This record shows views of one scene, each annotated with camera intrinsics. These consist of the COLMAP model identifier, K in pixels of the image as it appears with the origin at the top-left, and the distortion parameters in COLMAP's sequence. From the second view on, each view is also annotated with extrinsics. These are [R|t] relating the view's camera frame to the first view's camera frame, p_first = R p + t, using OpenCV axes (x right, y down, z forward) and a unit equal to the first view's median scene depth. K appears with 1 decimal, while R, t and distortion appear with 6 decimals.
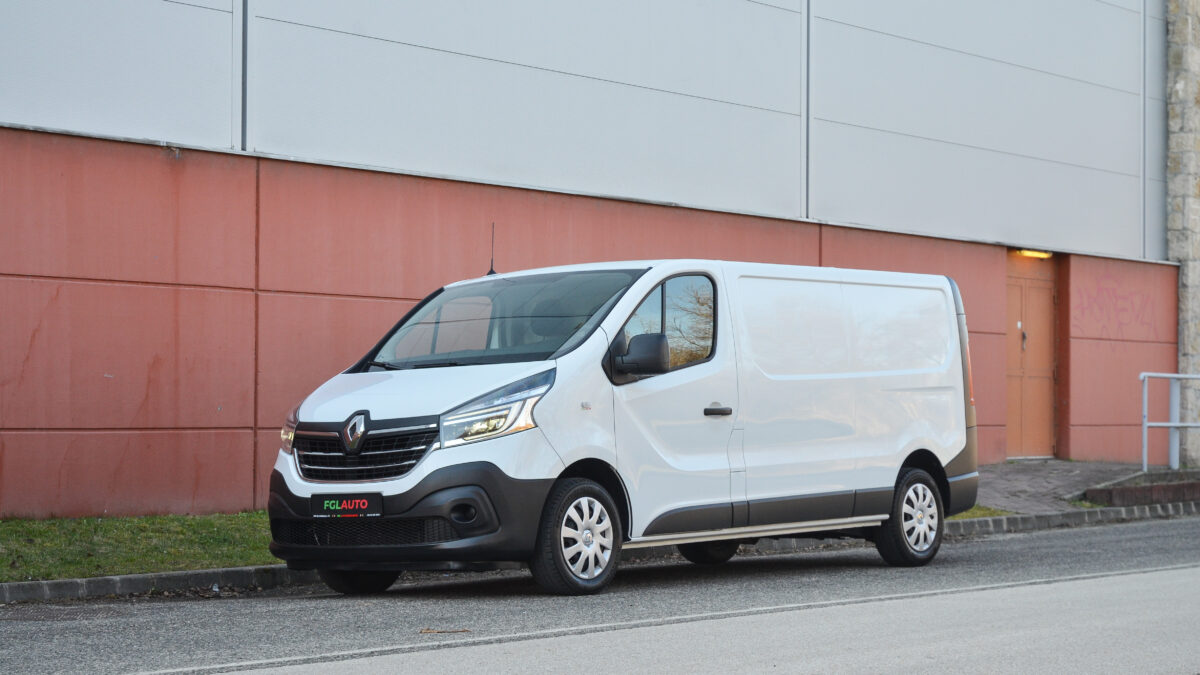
lens RADIAL K [[2376.8, 0, 594.4], [0, 2376.8, 340.6], [0, 0, 1]] dist [0.013156, 0.000000]
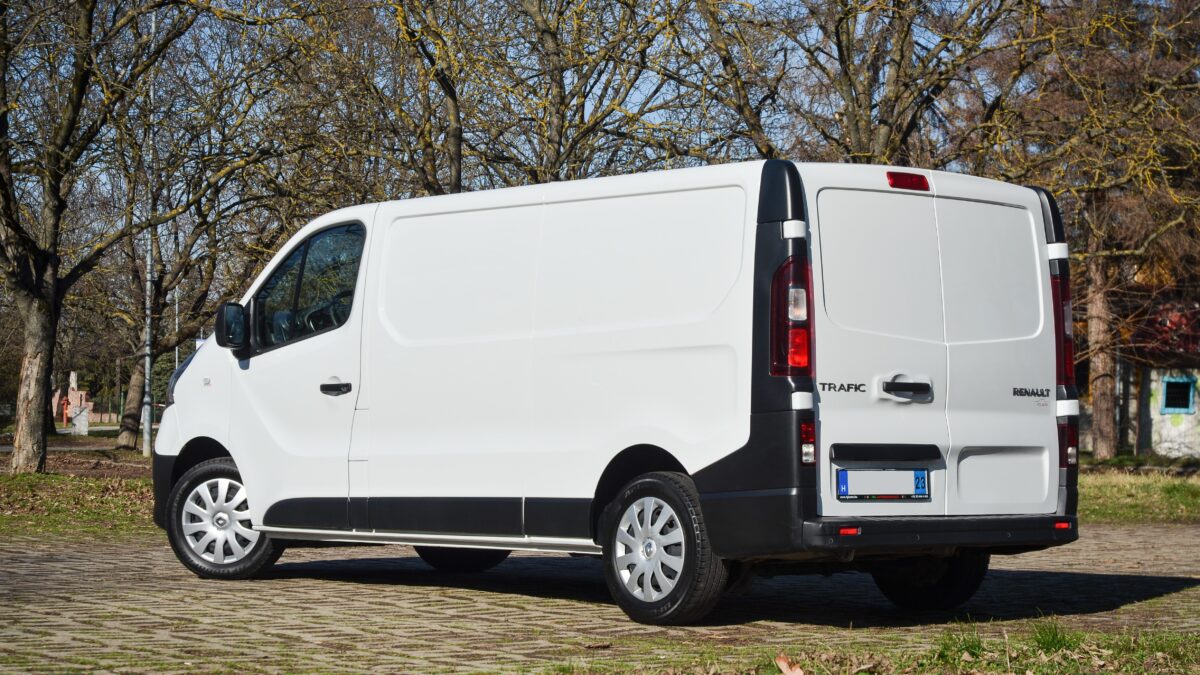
lens RADIAL K [[2576.5, 0, 598.3], [0, 2576.5, 328.7], [0, 0, 1]] dist [-0.424268, 0.000000]
pose [[-0.187260, -0.023936, -0.982019, 0.944265], [0.032400, 0.999009, -0.030529, 0.040144], [0.981776, -0.037534, -0.186299, 1.279840]]
